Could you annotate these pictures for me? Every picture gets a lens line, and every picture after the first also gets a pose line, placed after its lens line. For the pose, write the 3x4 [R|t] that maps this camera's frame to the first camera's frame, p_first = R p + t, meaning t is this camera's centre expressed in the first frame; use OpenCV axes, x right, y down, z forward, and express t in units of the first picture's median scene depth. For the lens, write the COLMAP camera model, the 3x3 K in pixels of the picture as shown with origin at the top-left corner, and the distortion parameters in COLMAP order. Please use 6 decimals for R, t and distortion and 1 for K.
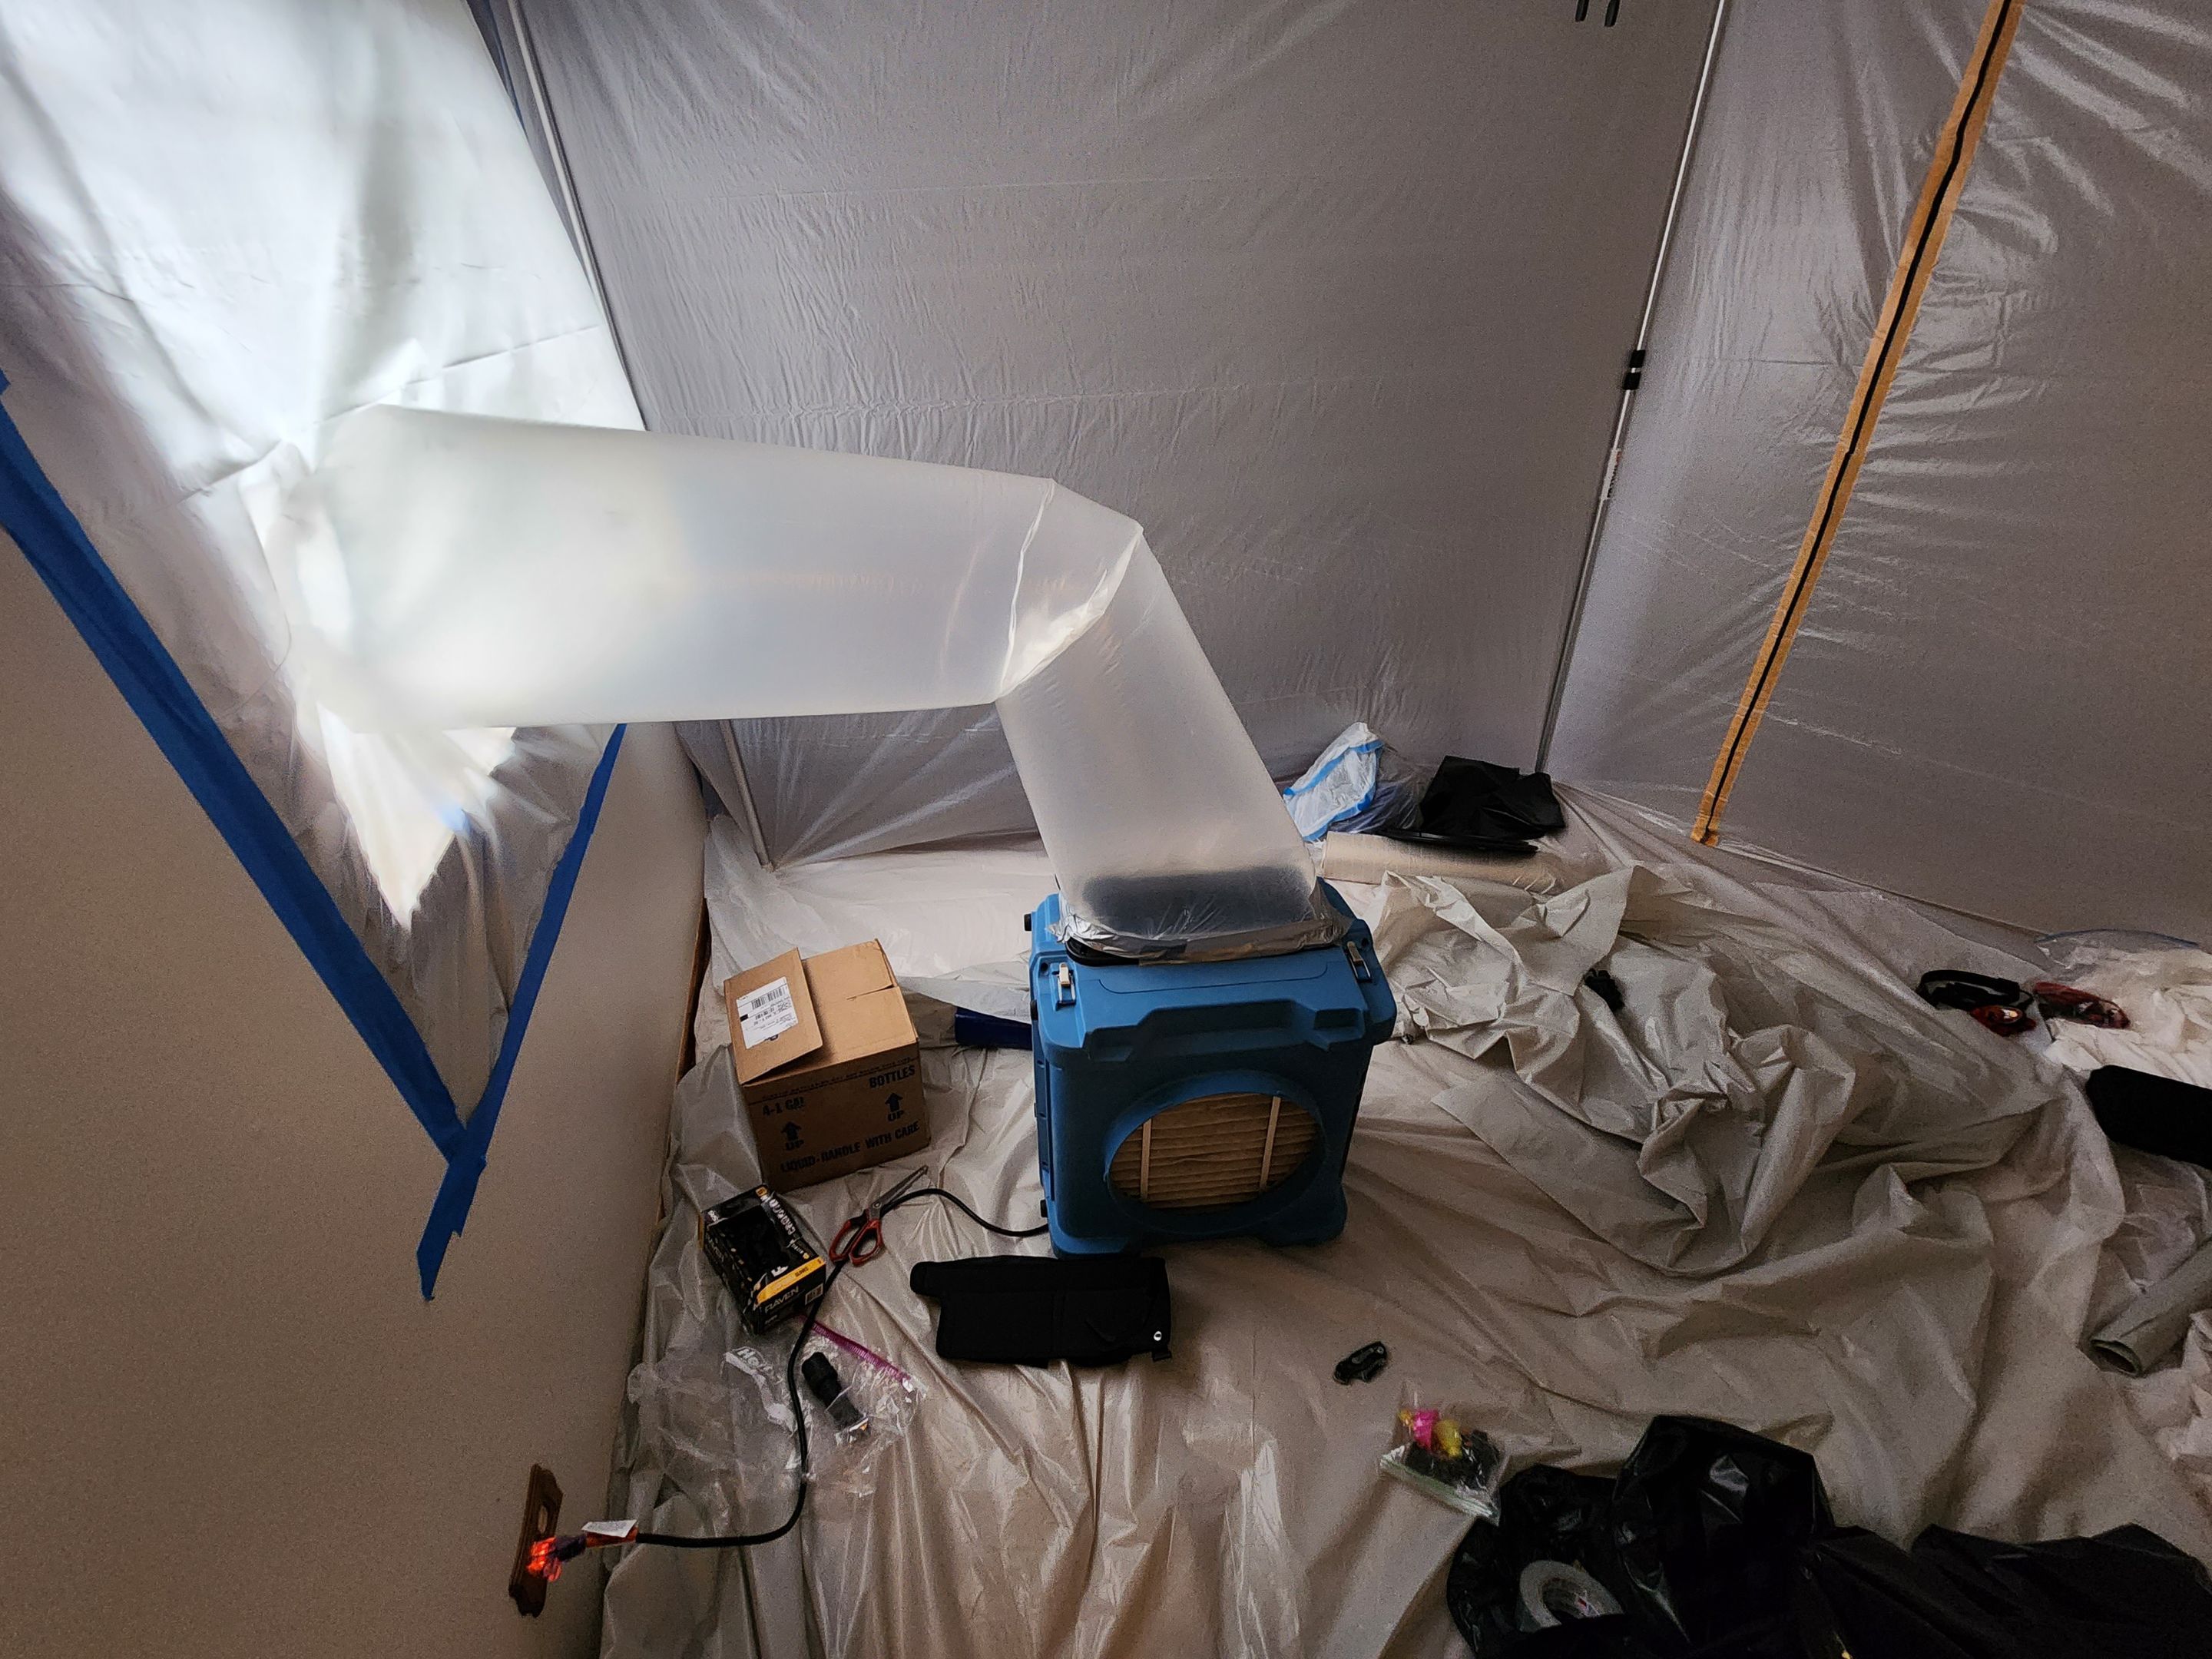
lens RADIAL K [[870.1, 0, 1106.0], [0, 870.1, 829.5], [0, 0, 1]] dist [0.000375, -0.000784]
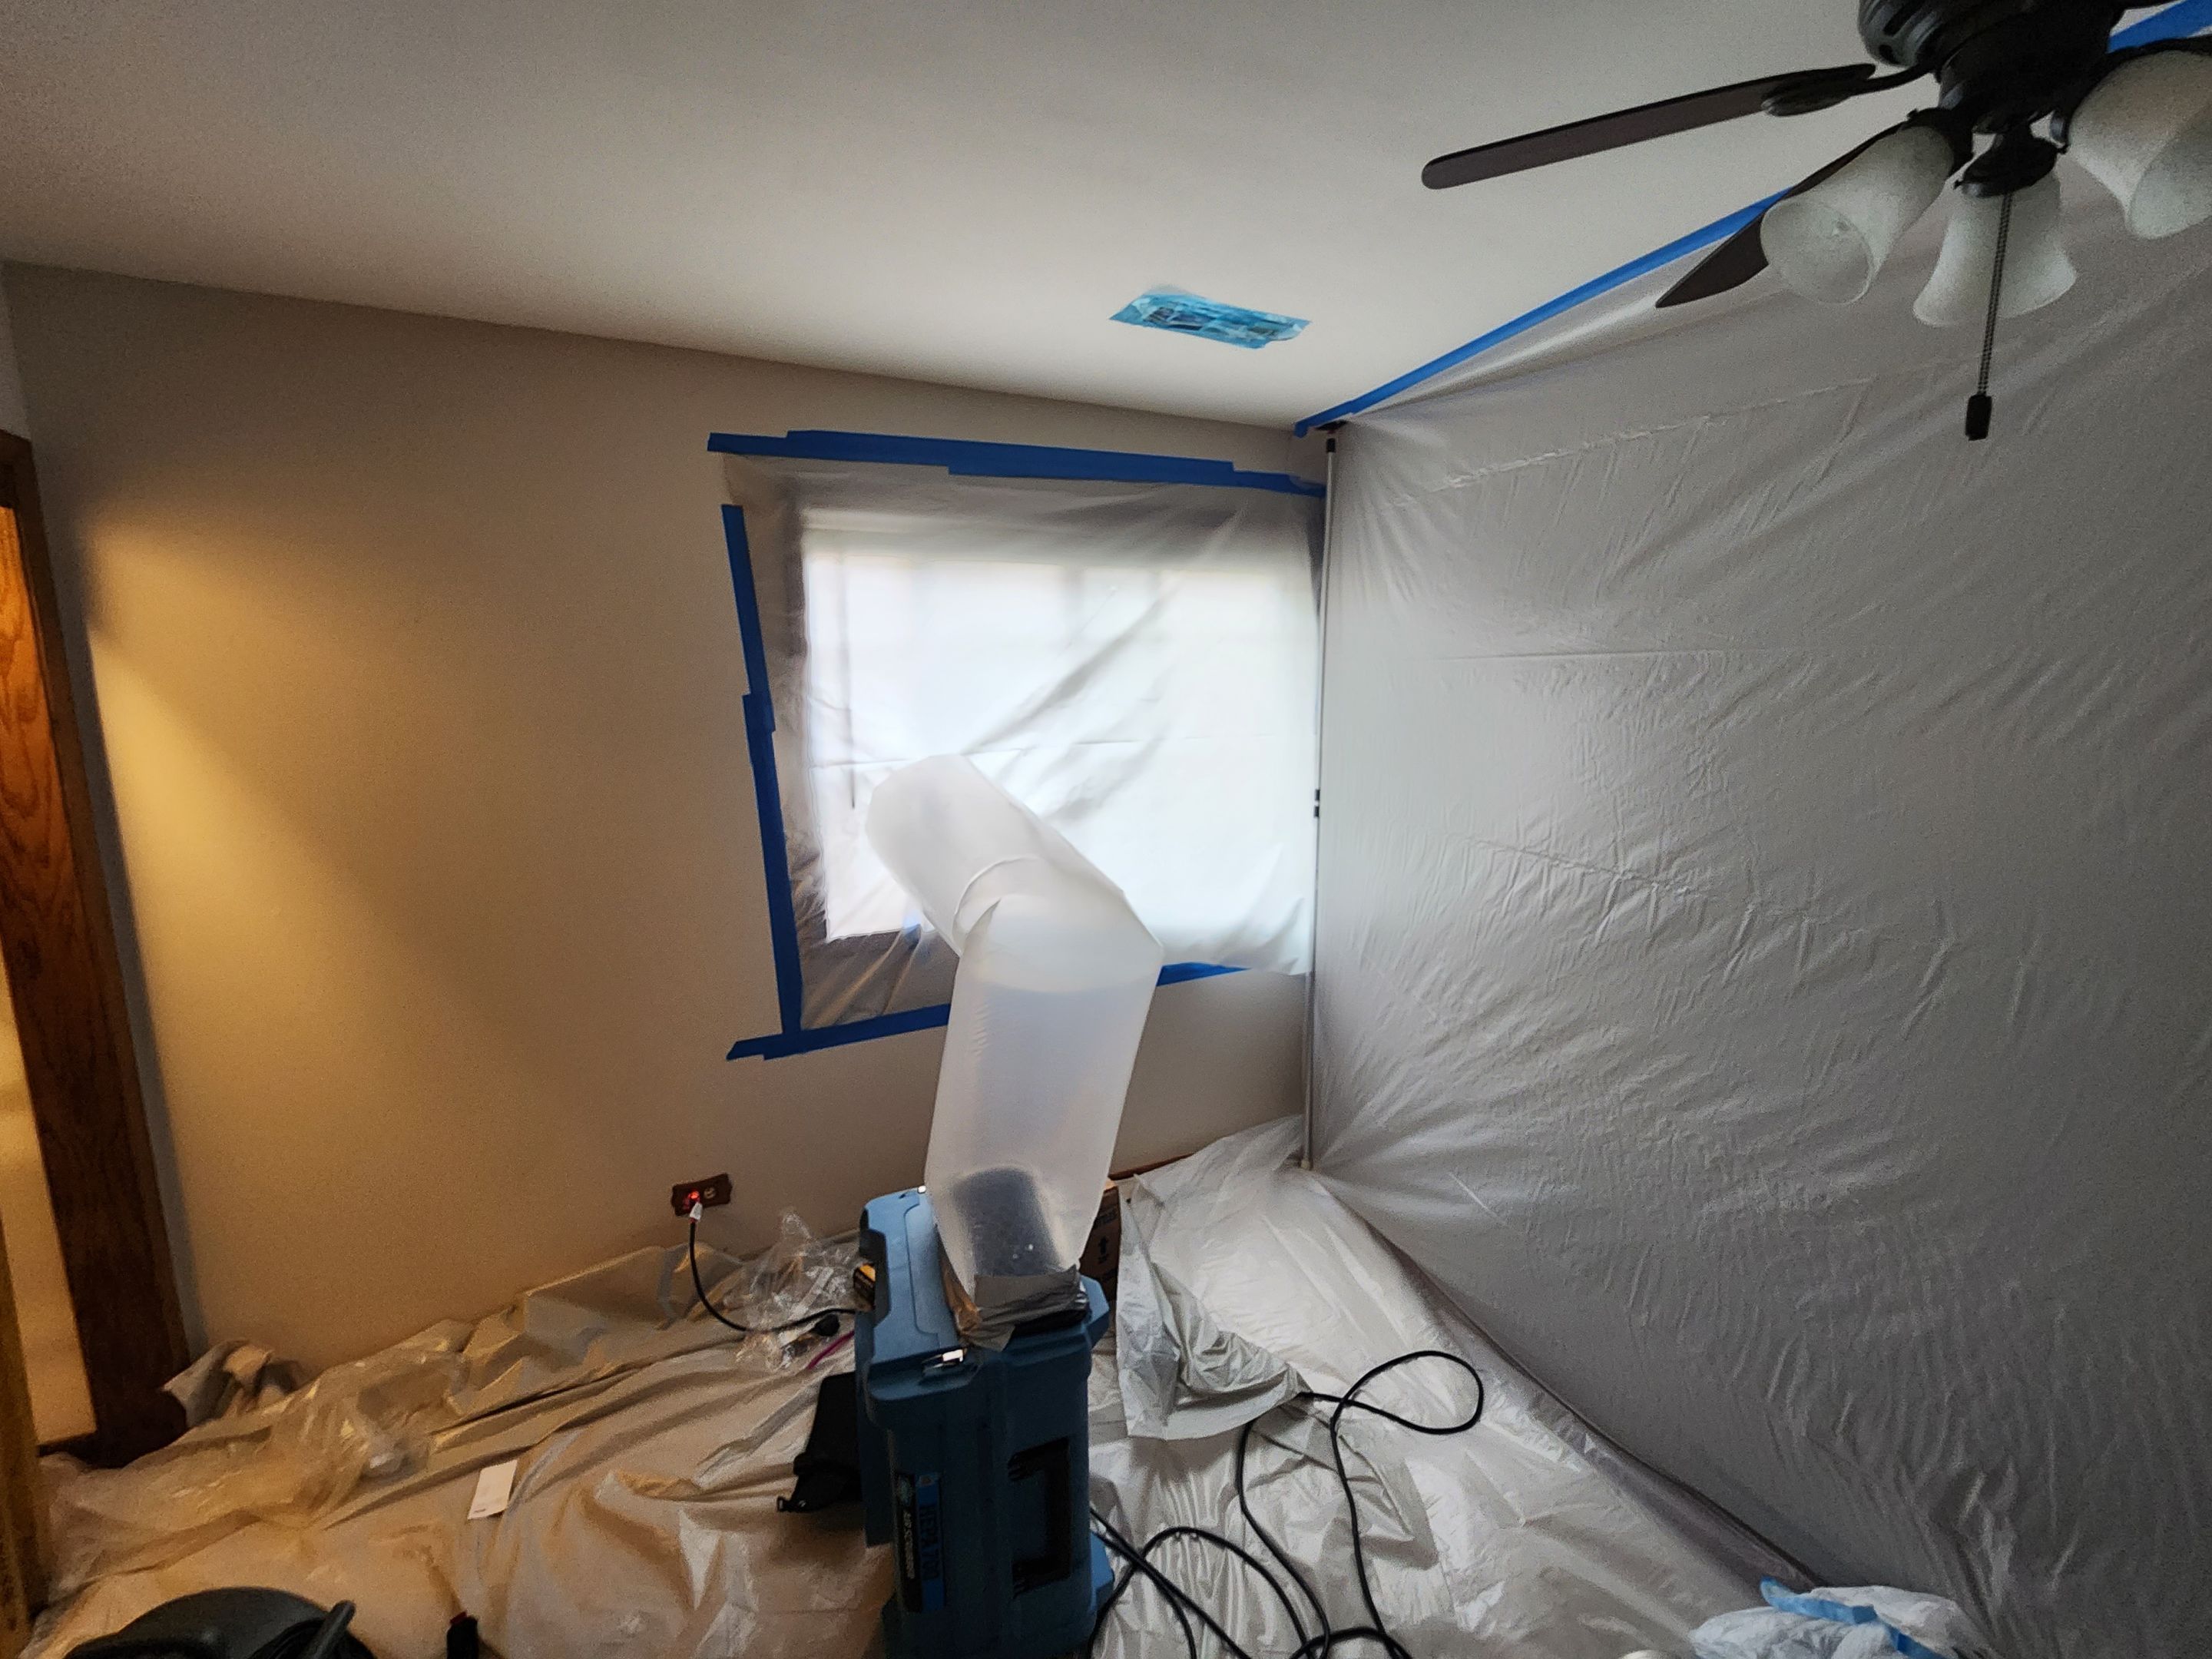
lens RADIAL K [[870.1, 0, 1106.0], [0, 870.1, 829.5], [0, 0, 1]] dist [0.000375, -0.000784]
pose [[0.200249, 0.193057, -0.960536, 0.659441], [-0.550177, 0.833377, 0.052801, -0.283917], [0.810682, 0.517891, 0.273098, 0.344234]]
